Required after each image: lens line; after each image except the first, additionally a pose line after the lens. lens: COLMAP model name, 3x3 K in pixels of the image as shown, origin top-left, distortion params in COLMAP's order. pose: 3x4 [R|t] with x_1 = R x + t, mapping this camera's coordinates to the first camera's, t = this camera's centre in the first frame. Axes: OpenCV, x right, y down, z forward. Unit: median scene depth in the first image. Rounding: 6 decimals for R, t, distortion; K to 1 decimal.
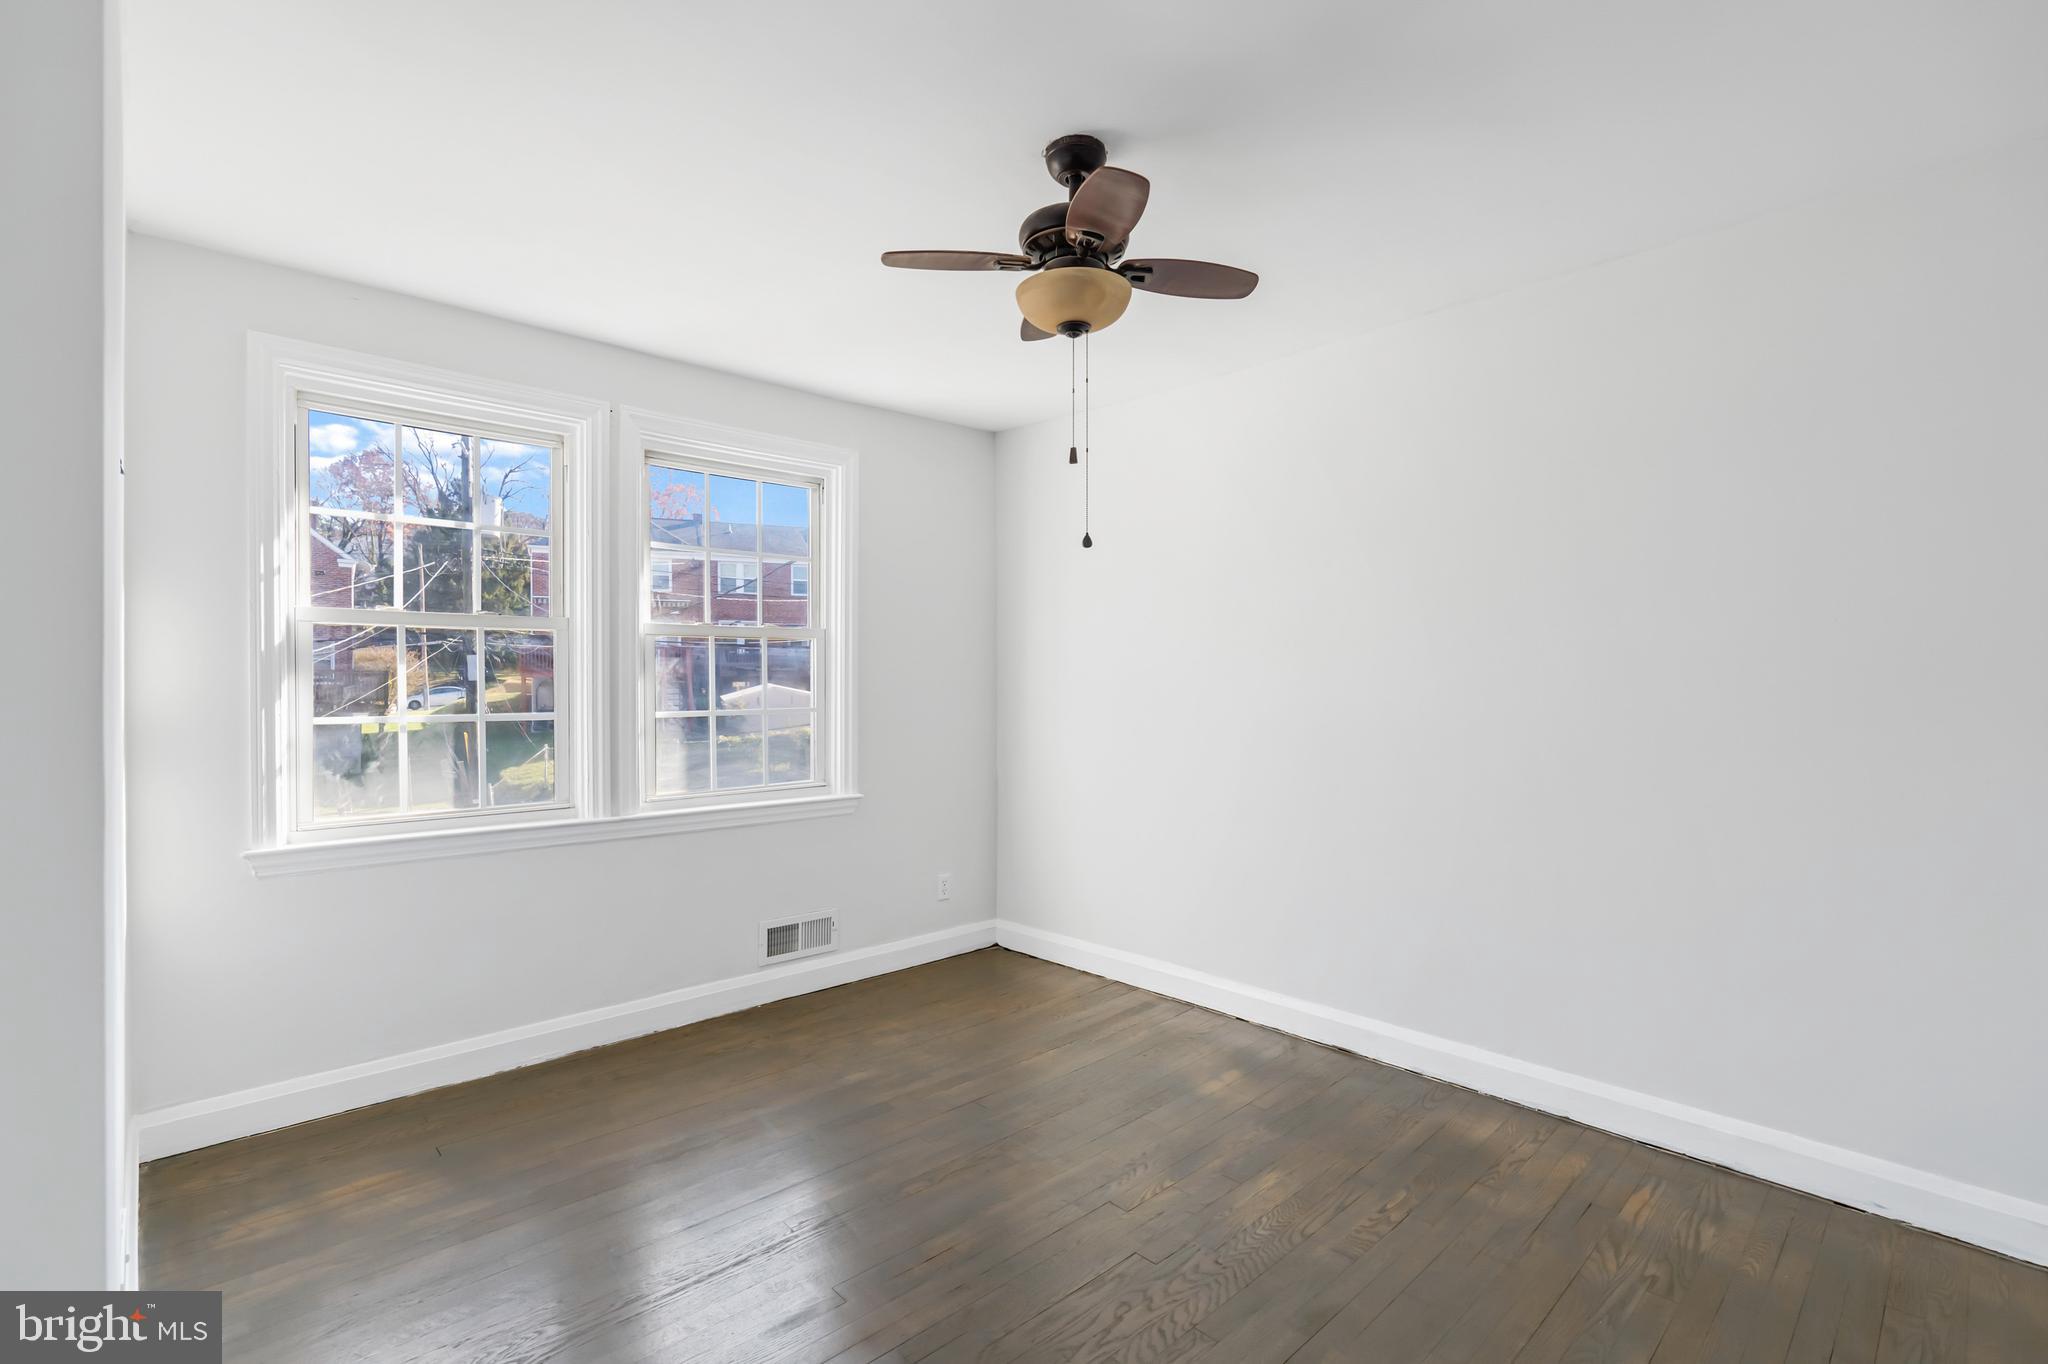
lens RADIAL K [[932.0, 0, 1024.0], [0, 932.0, 682.0], [0, 0, 1]] dist [-0.003286, 0.000939]
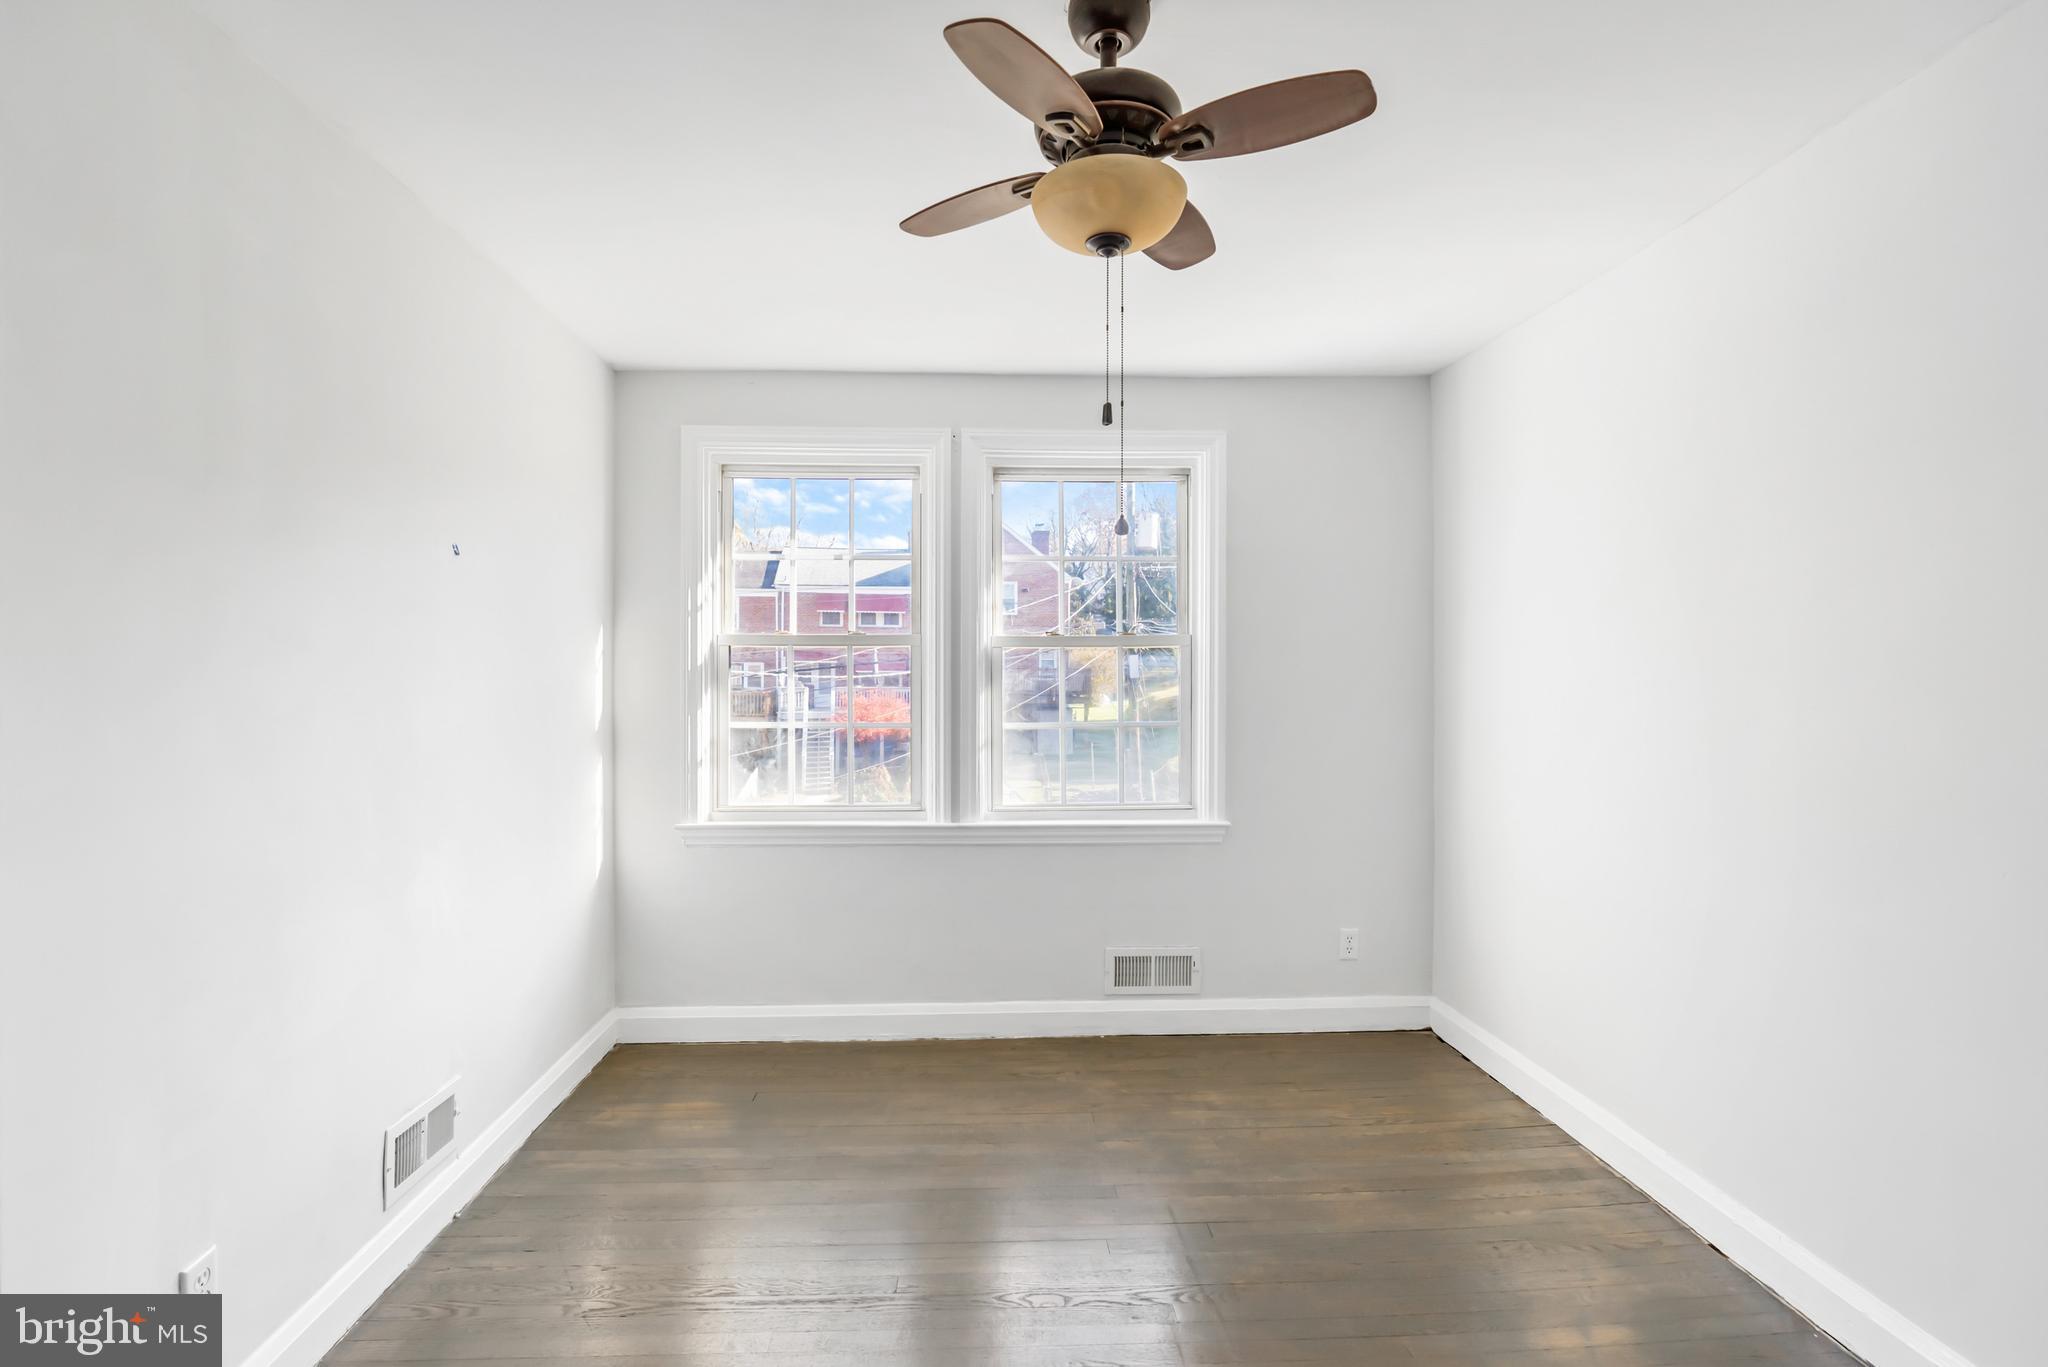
lens RADIAL K [[948.7, 0, 1023.3], [0, 948.7, 674.7], [0, 0, 1]] dist [-0.004828, 0.000846]
pose [[0.760258, -0.000888, -0.649621, 0.312307], [-0.000358, 0.999998, -0.001786, -0.020086], [0.649621, 0.001590, 0.760256, 0.237364]]
